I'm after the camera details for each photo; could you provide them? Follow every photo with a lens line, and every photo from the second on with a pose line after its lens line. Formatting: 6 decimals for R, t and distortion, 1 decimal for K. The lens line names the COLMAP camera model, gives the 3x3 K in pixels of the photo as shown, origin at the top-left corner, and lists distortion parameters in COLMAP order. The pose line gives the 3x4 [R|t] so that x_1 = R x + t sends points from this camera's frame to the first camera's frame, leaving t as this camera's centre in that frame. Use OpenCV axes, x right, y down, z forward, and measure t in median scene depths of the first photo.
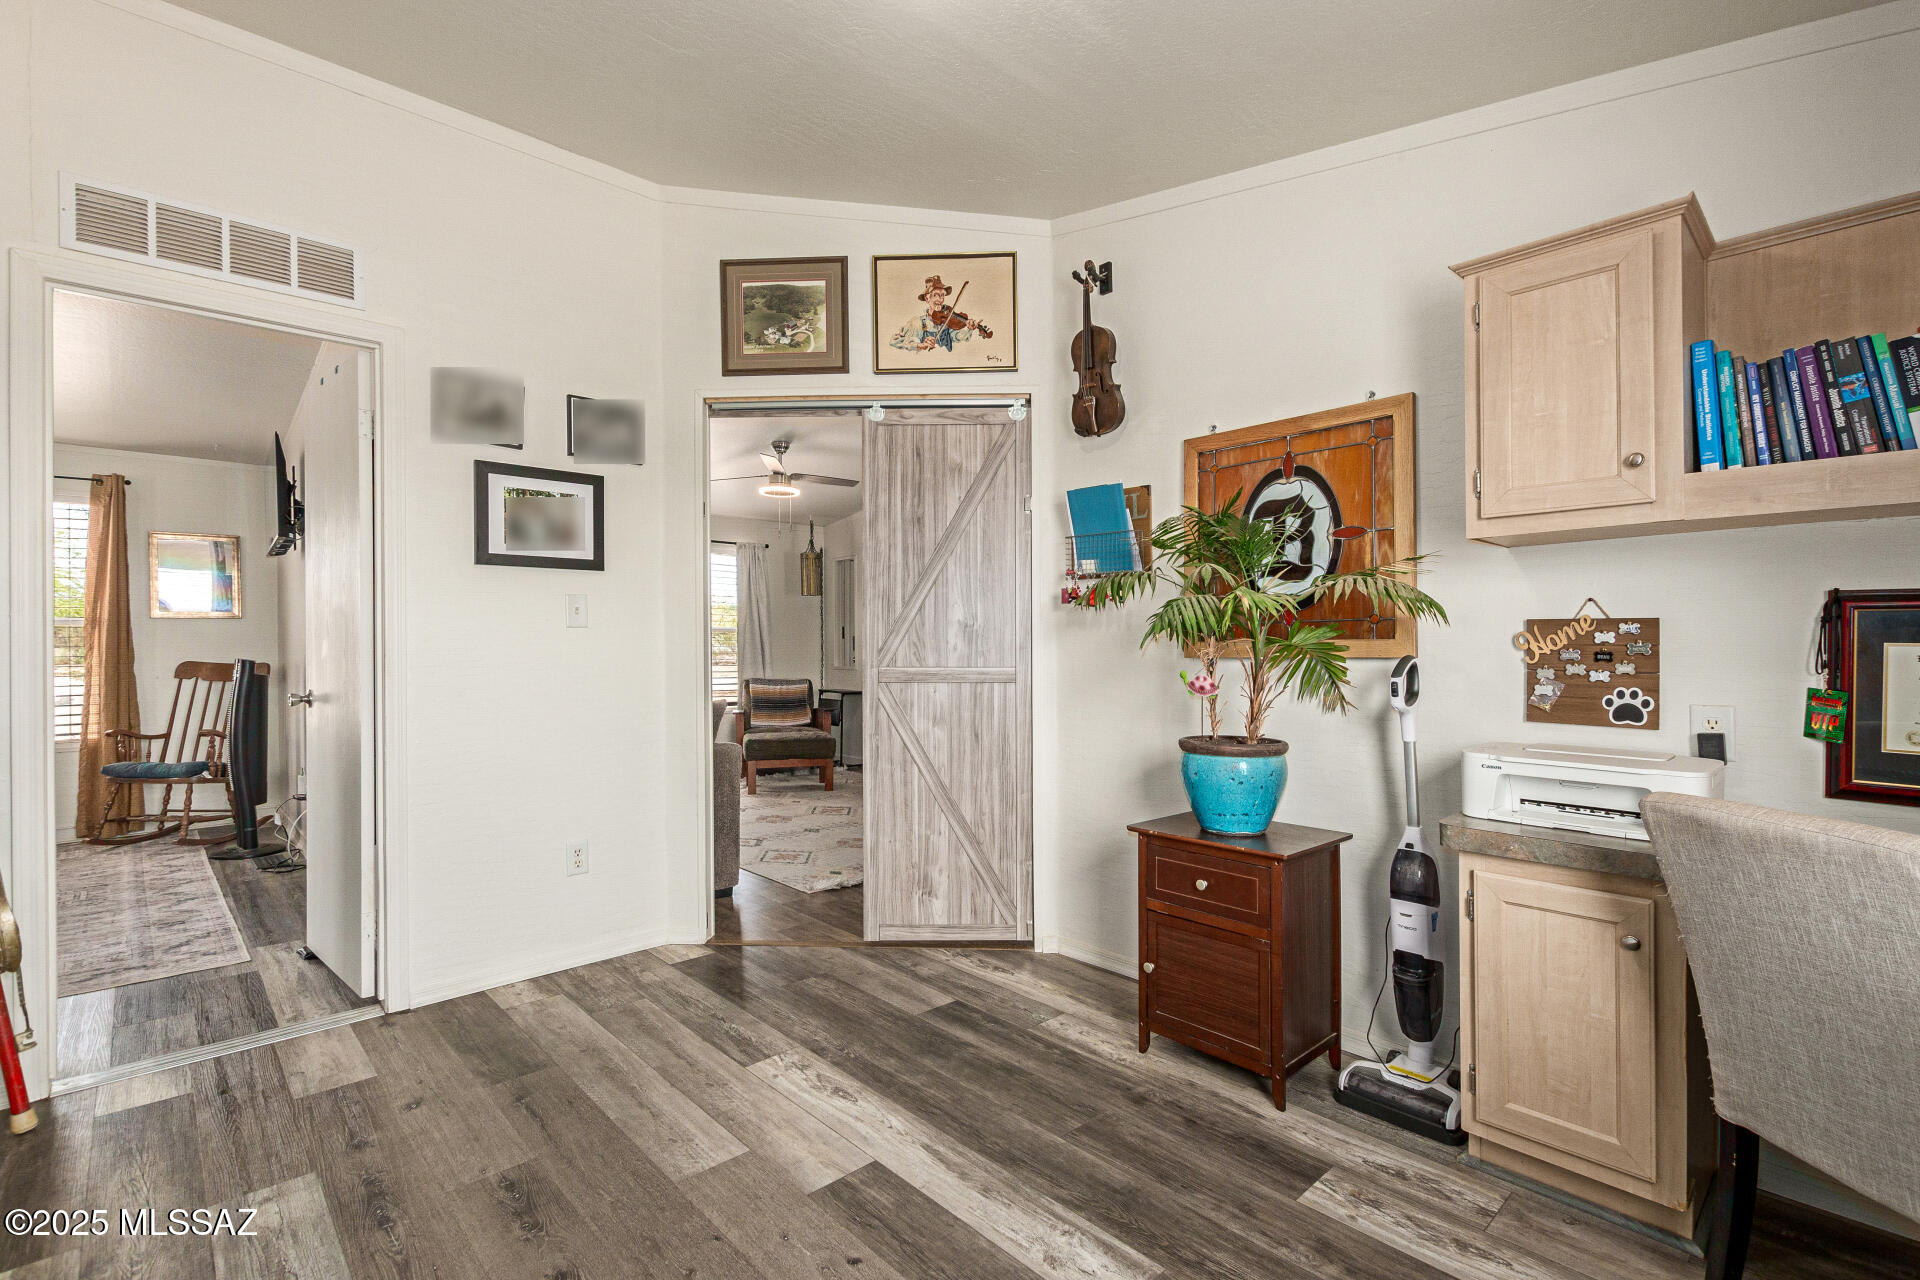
lens RADIAL K [[882.3, 0, 960.0], [0, 882.3, 640.0], [0, 0, 1]] dist [0.000726, 0.000231]
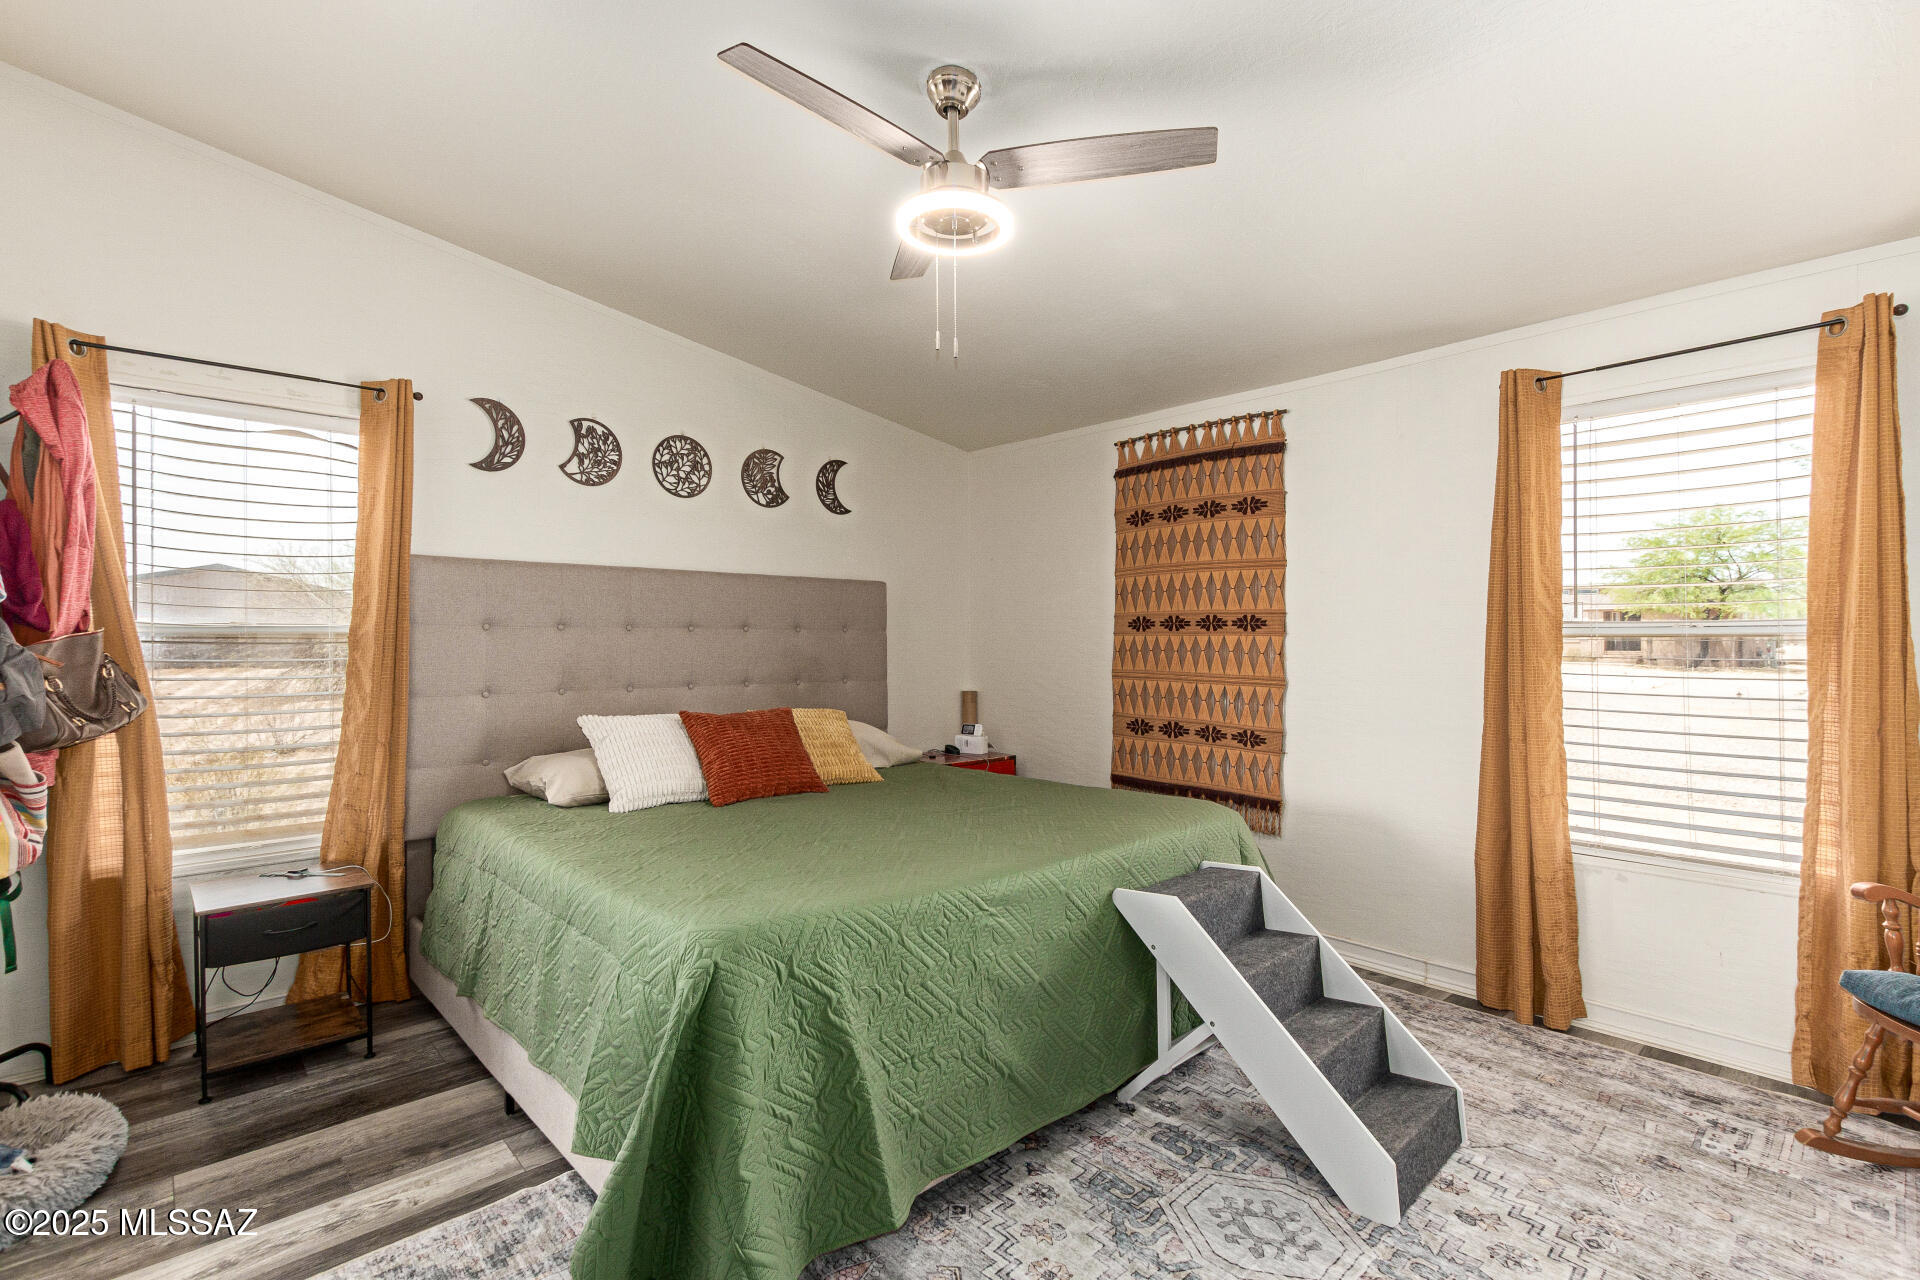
lens RADIAL K [[882.3, 0, 960.0], [0, 882.3, 640.0], [0, 0, 1]] dist [0.000726, 0.000231]
pose [[-0.003661, -0.005289, -0.999979, -0.510068], [0.003595, 0.999979, -0.005303, -0.013164], [0.999987, -0.003614, -0.003642, 0.541323]]
